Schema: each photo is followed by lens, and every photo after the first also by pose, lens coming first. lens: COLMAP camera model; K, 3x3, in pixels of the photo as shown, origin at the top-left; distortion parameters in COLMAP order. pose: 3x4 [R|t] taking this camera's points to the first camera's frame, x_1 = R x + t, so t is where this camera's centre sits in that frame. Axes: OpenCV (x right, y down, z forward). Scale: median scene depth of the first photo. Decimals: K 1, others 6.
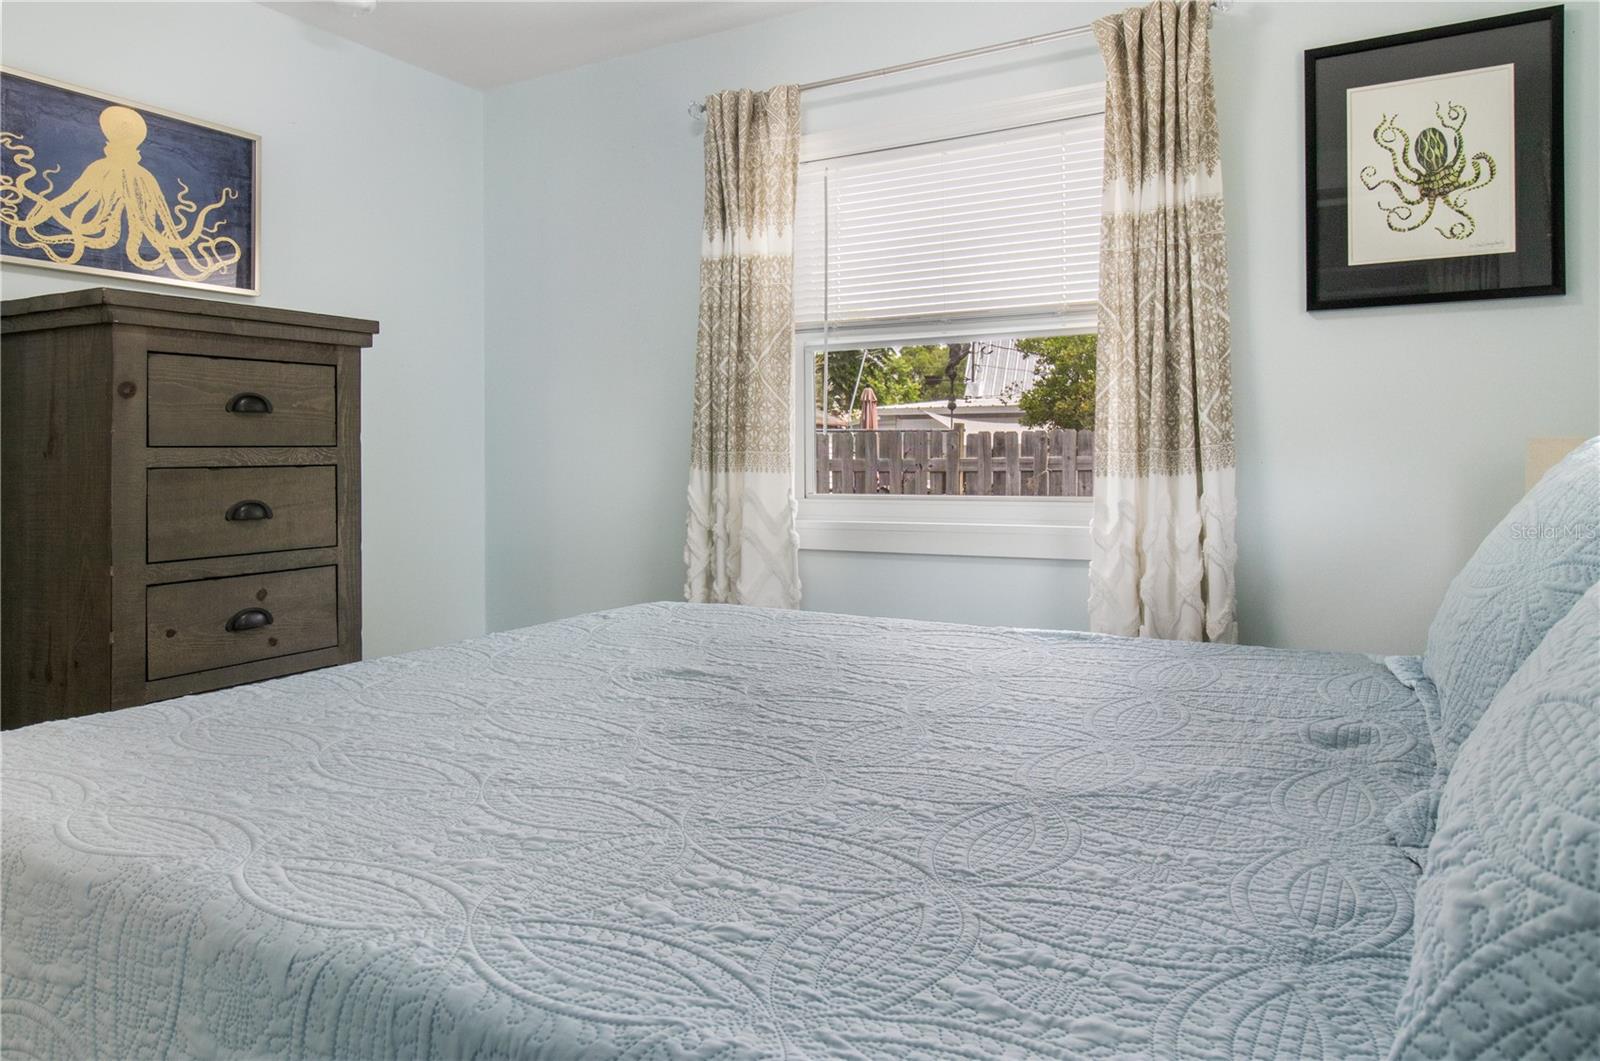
lens RADIAL K [[1081.9, 0, 805.6], [0, 1081.9, 487.6], [0, 0, 1]] dist [0.003802, 0.002741]
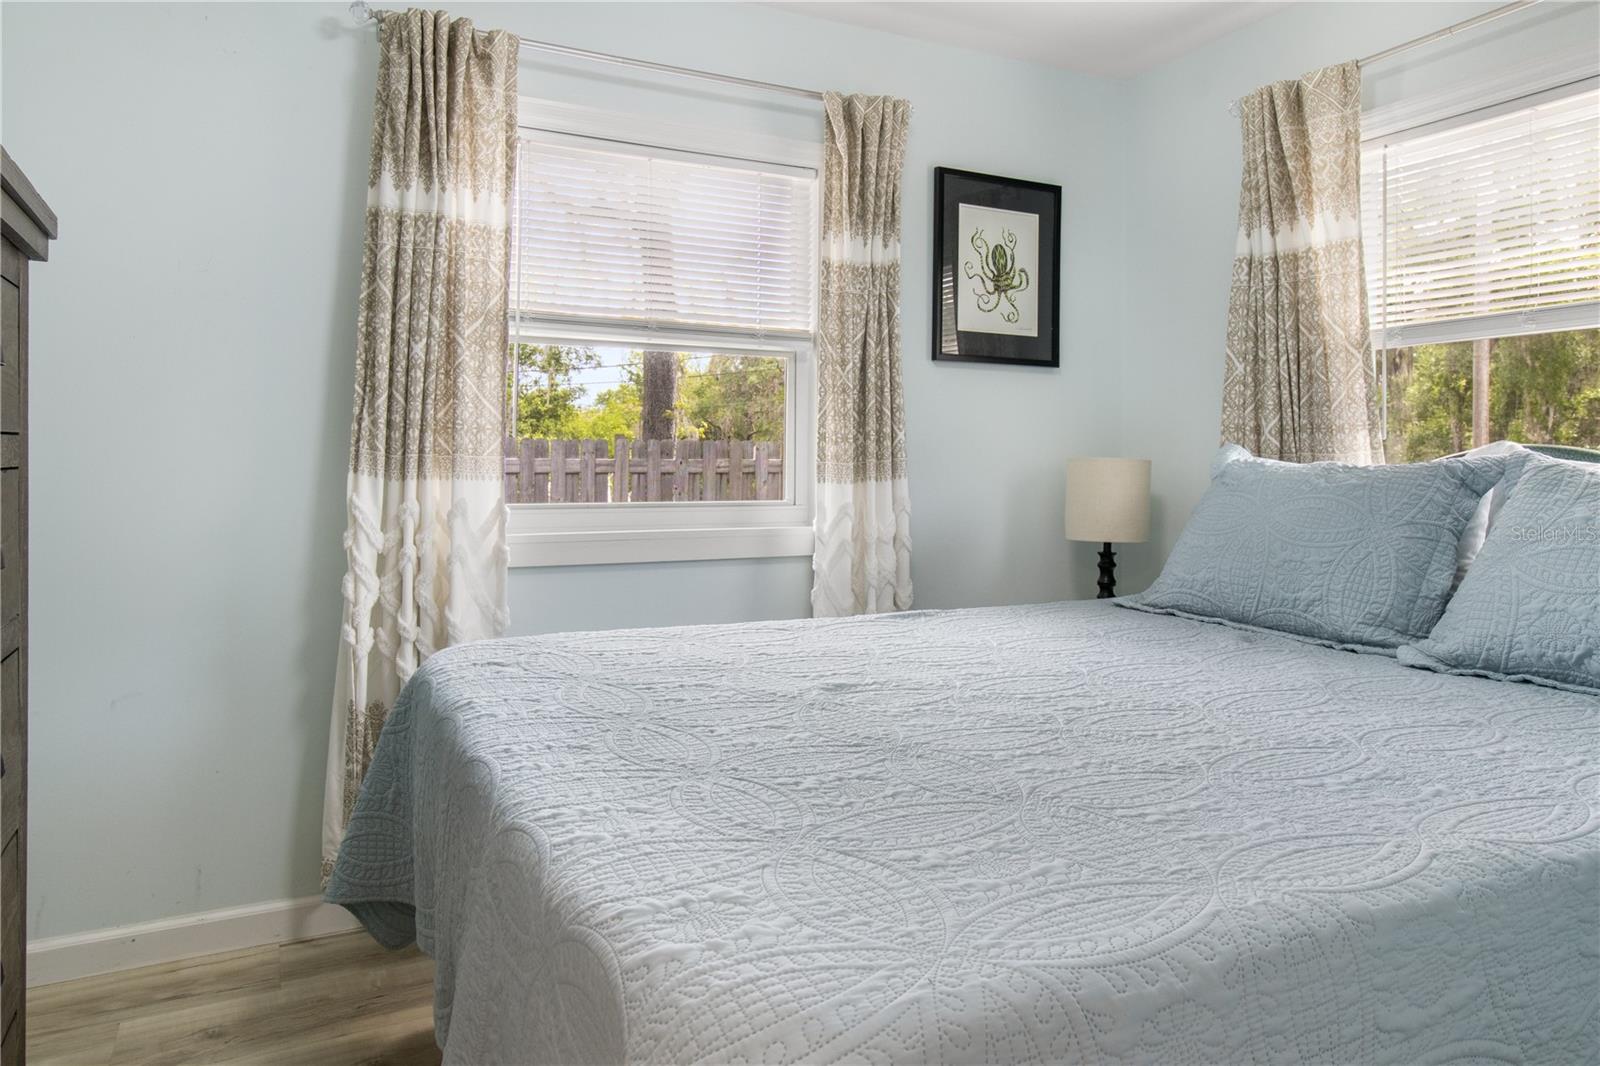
lens RADIAL K [[1060.3, 0, 800.0], [0, 1060.3, 533.0], [0, 0, 1]] dist [0.000373, -0.000513]
pose [[0.541617, -0.047157, 0.839302, -0.775074], [0.013186, 0.998779, 0.047608, -0.010301], [-0.840522, -0.014718, 0.541578, 0.423445]]
